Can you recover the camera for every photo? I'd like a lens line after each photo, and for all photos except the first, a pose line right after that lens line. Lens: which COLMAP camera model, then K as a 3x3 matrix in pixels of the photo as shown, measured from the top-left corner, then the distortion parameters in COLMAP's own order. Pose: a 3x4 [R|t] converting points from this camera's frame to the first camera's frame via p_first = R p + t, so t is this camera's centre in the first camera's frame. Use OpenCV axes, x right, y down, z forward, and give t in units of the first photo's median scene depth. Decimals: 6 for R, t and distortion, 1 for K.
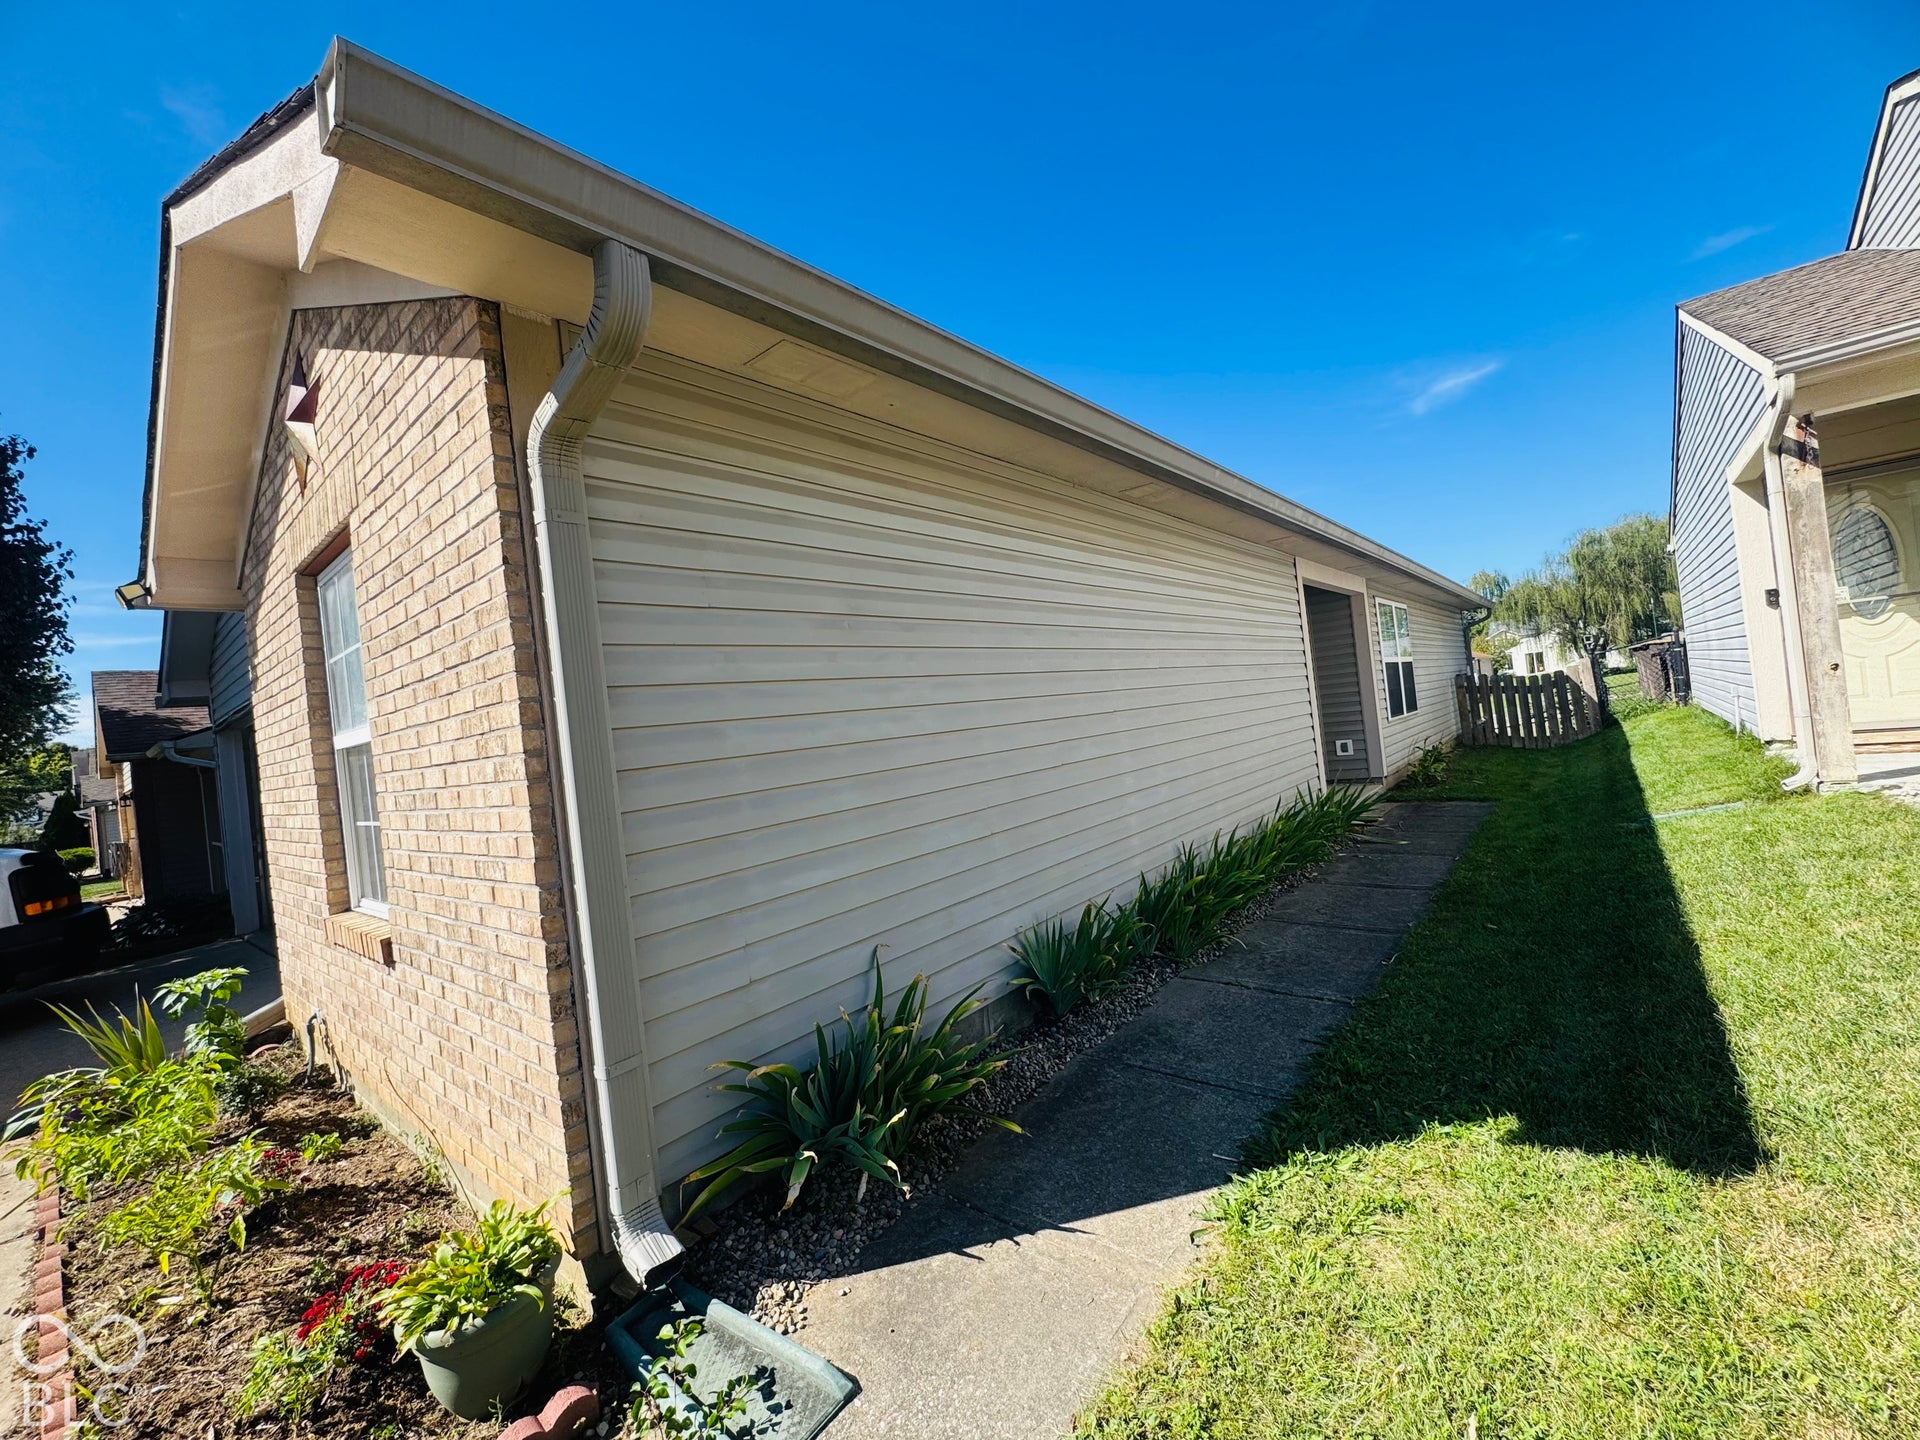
lens RADIAL K [[772.1, 0, 963.1], [0, 772.1, 718.9], [0, 0, 1]] dist [-0.002222, 0.000066]
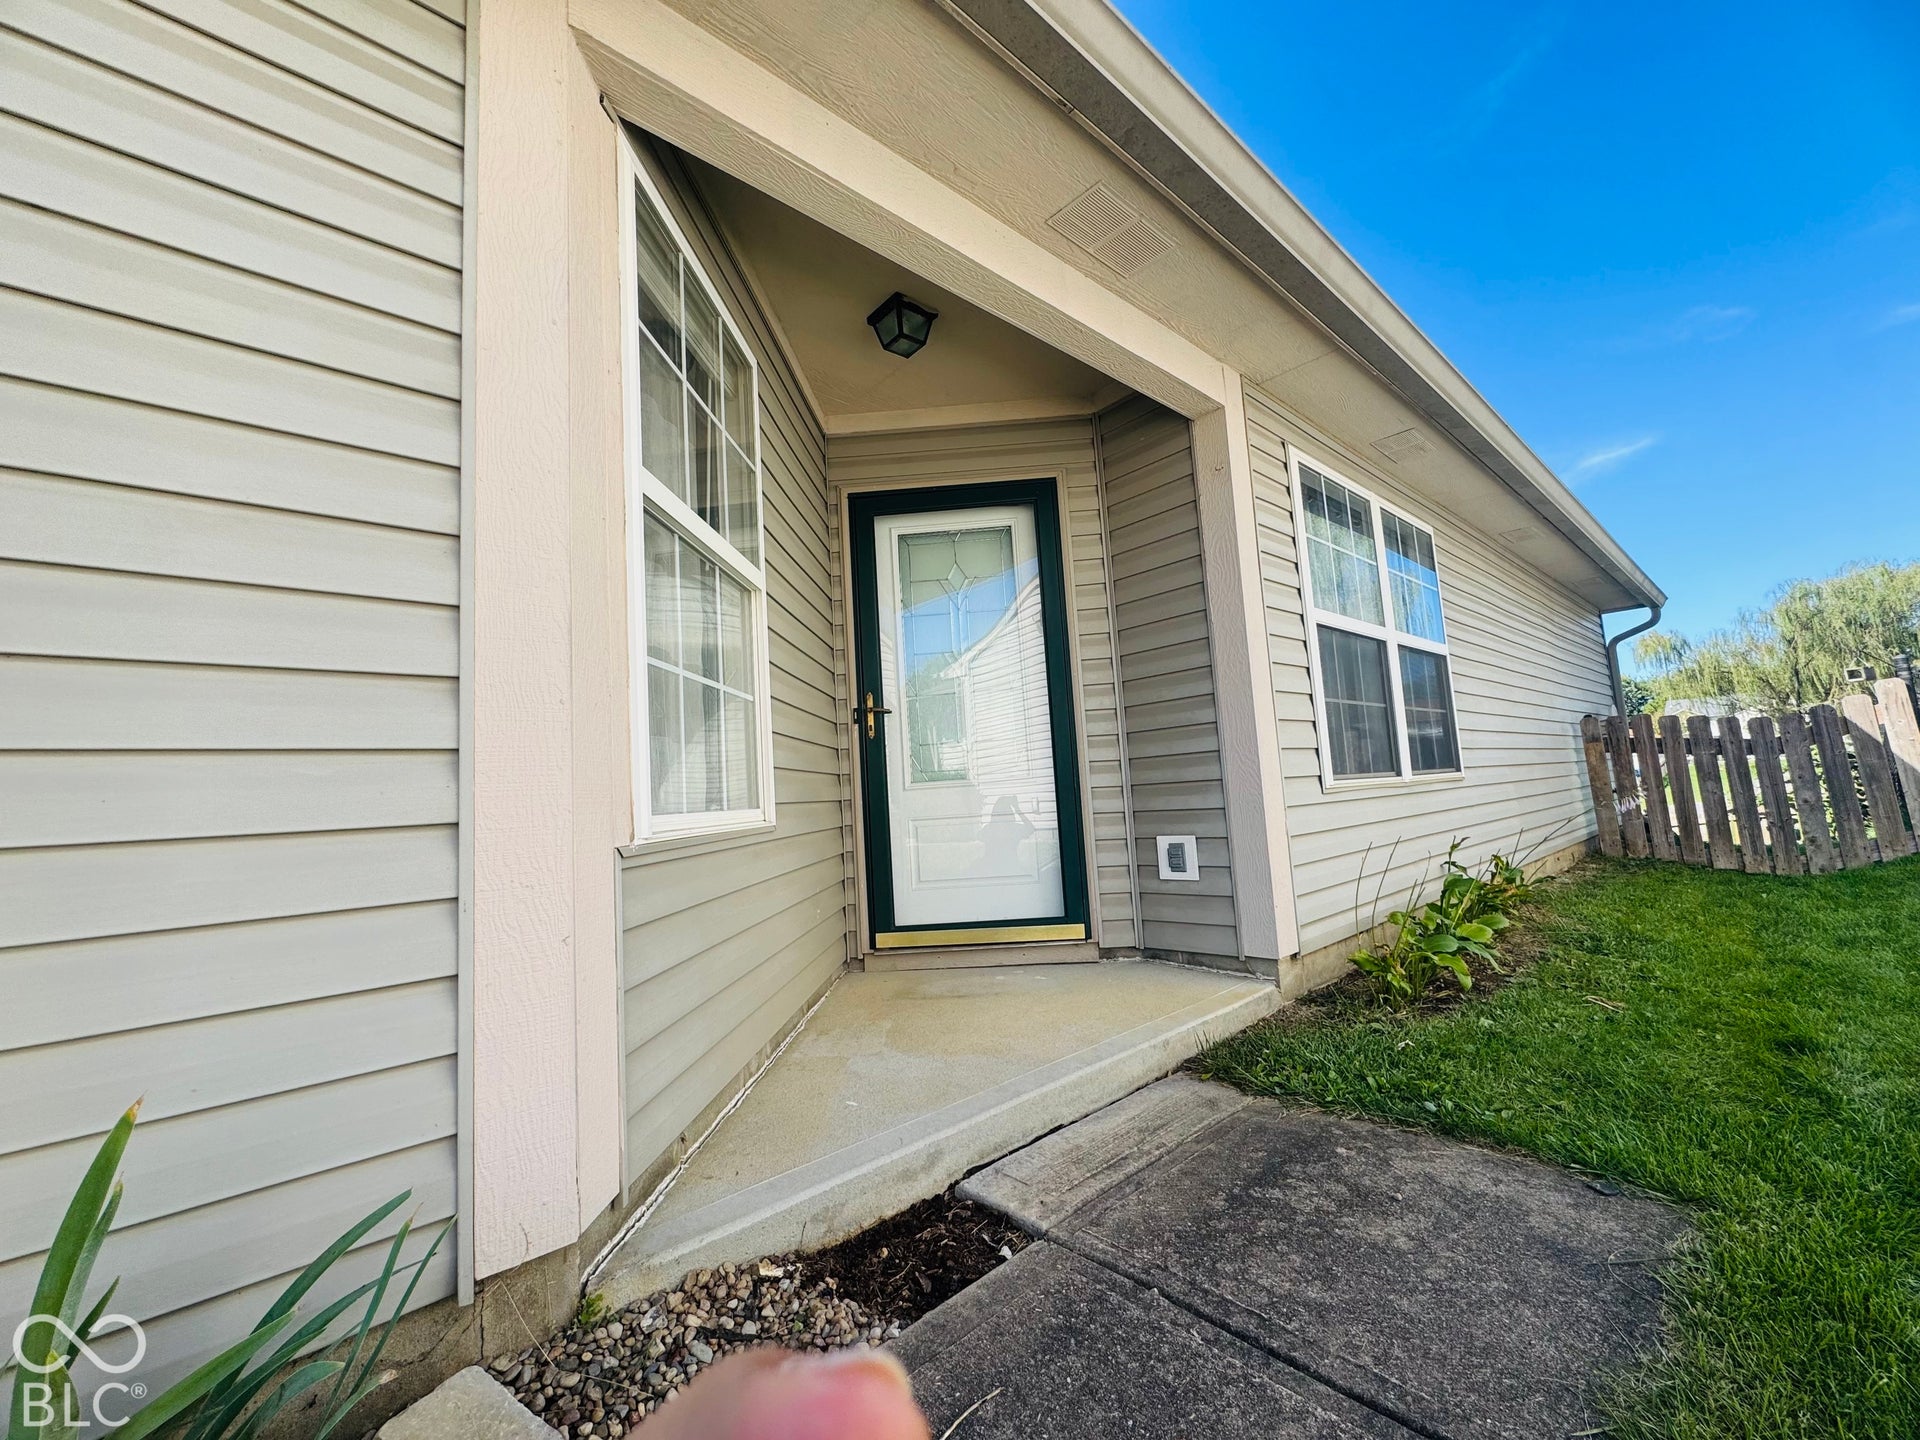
lens RADIAL K [[767.4, 0, 959.7], [0, 767.4, 719.2], [0, 0, 1]] dist [-0.003224, 0.000112]
pose [[0.988300, 0.036618, -0.148059, 0.334850], [-0.048605, 0.995755, -0.078167, 0.005431], [0.144569, 0.084449, 0.985885, 0.482776]]
